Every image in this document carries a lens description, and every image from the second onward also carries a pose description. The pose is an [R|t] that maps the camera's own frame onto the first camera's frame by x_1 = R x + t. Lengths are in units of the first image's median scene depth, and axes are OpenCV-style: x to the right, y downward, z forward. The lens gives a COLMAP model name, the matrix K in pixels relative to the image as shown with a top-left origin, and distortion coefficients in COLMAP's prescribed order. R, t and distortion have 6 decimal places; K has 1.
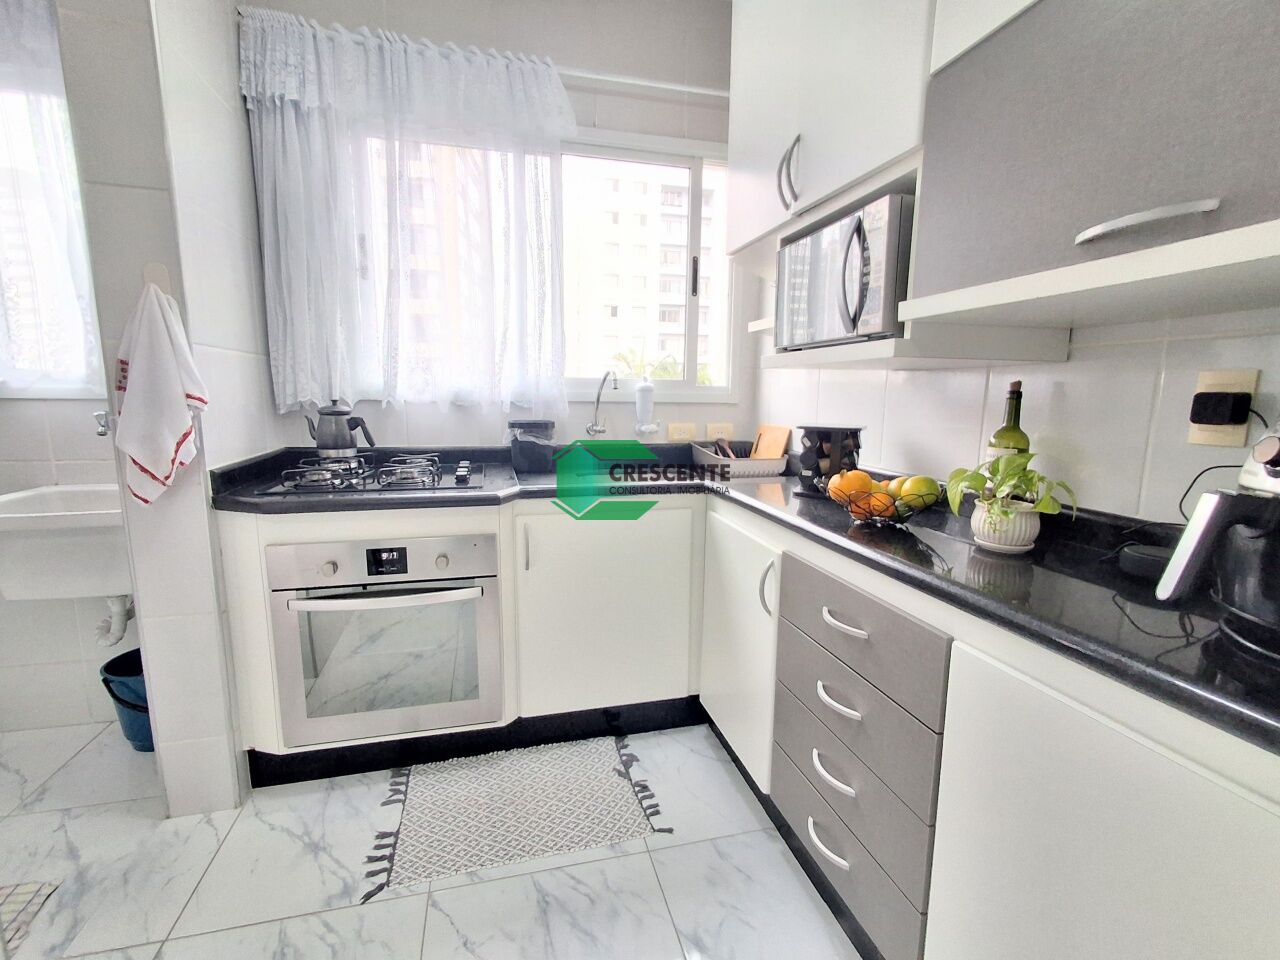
lens RADIAL K [[580.3, 0, 639.3], [0, 580.3, 486.9], [0, 0, 1]] dist [-0.000742, -0.001839]
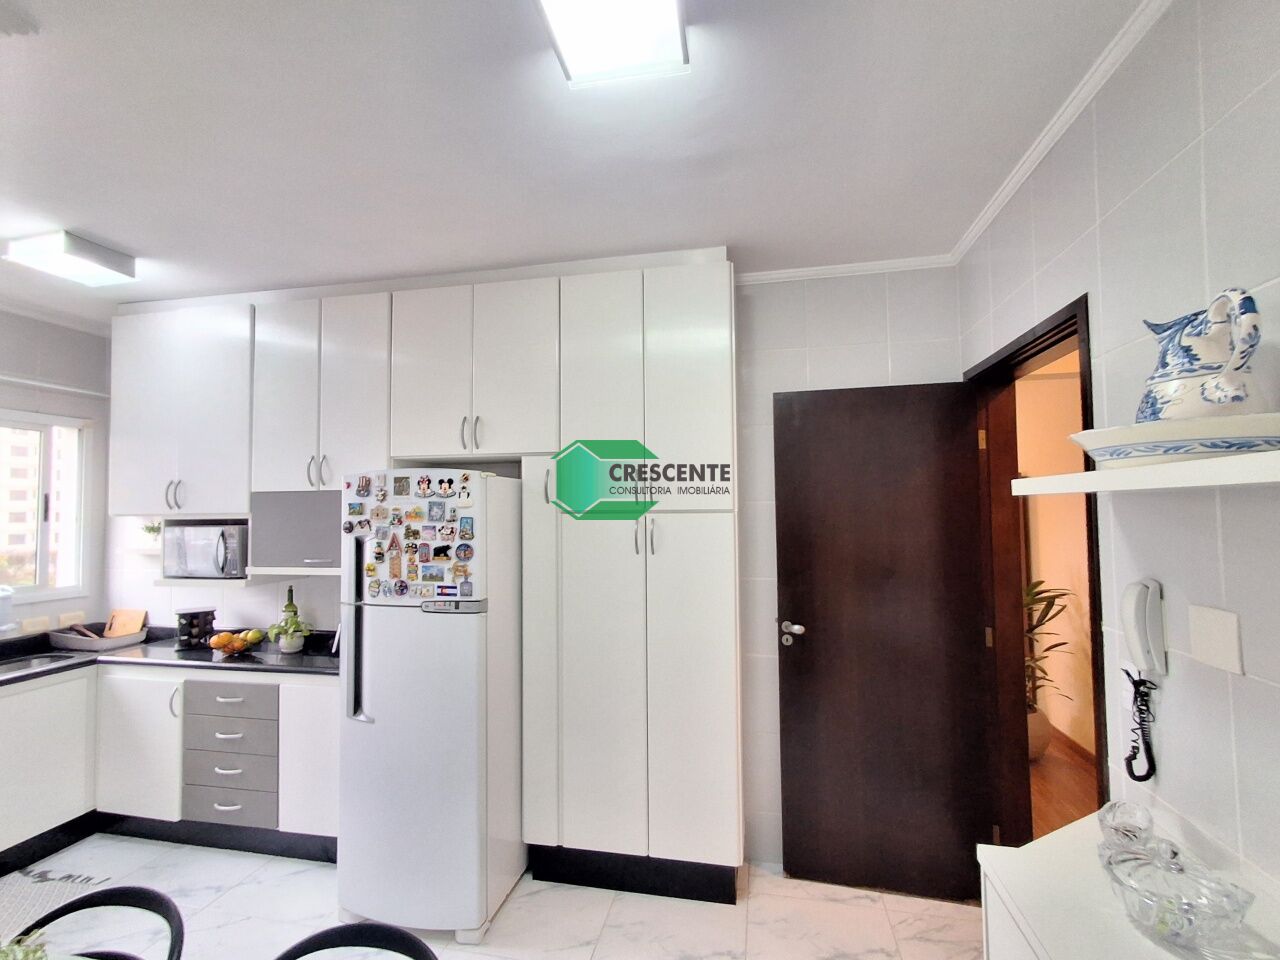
lens RADIAL K [[580.3, 0, 639.3], [0, 580.3, 486.9], [0, 0, 1]] dist [-0.000742, -0.001839]
pose [[0.431704, 0.023053, 0.901721, -0.823251], [0.160406, 0.981777, -0.101896, -0.080318], [-0.887638, 0.188631, 0.420139, -1.252240]]
